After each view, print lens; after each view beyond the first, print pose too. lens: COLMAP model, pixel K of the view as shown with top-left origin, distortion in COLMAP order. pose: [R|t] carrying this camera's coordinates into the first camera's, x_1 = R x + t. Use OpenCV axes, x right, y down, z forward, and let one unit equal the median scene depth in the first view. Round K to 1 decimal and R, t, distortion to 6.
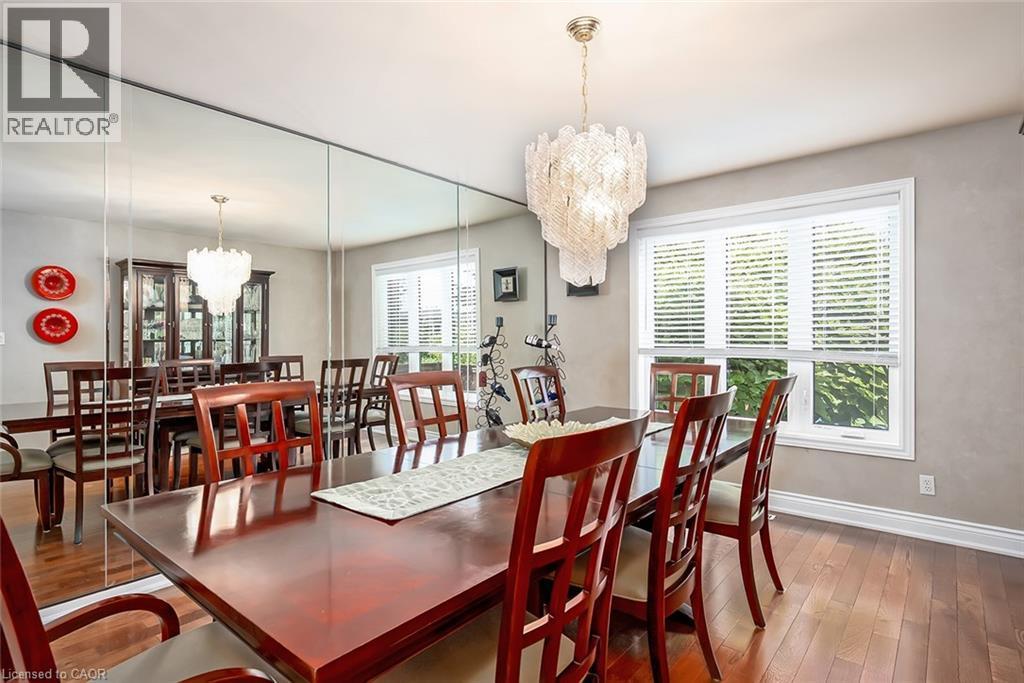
lens RADIAL K [[524.6, 0, 512.0], [0, 524.6, 341.5], [0, 0, 1]] dist [-0.000461, -0.000052]
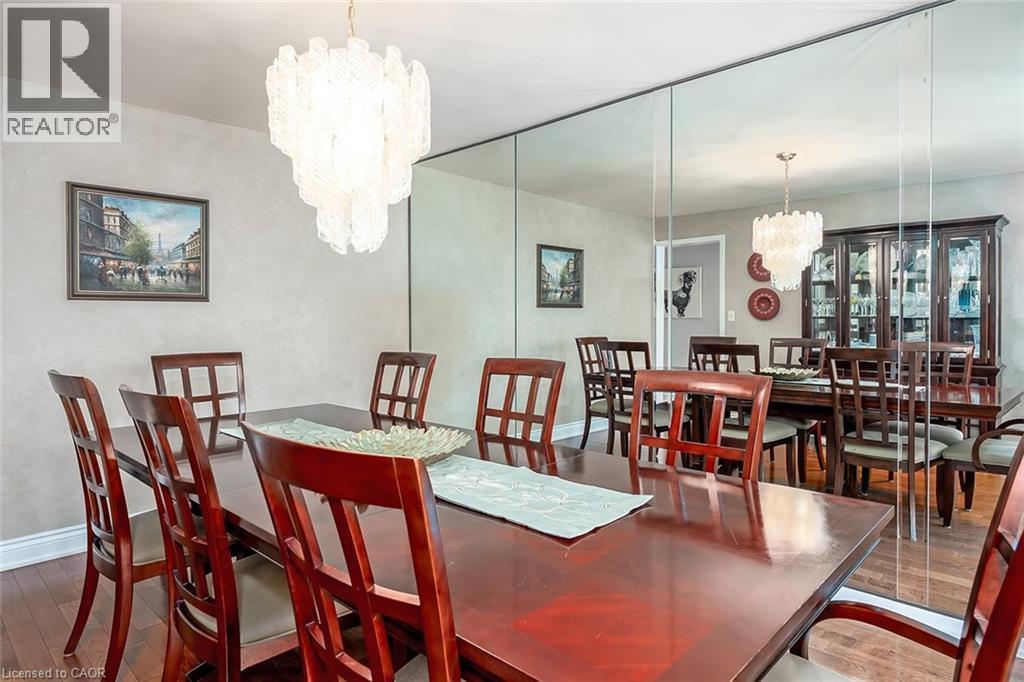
lens RADIAL K [[593.5, 0, 512.2], [0, 593.5, 321.0], [0, 0, 1]] dist [0.002287, 0.000498]
pose [[-0.054786, 0.013284, -0.998410, 0.430144], [-0.005741, 0.999891, 0.013619, -0.009259], [0.998482, 0.006478, -0.054704, 0.541536]]
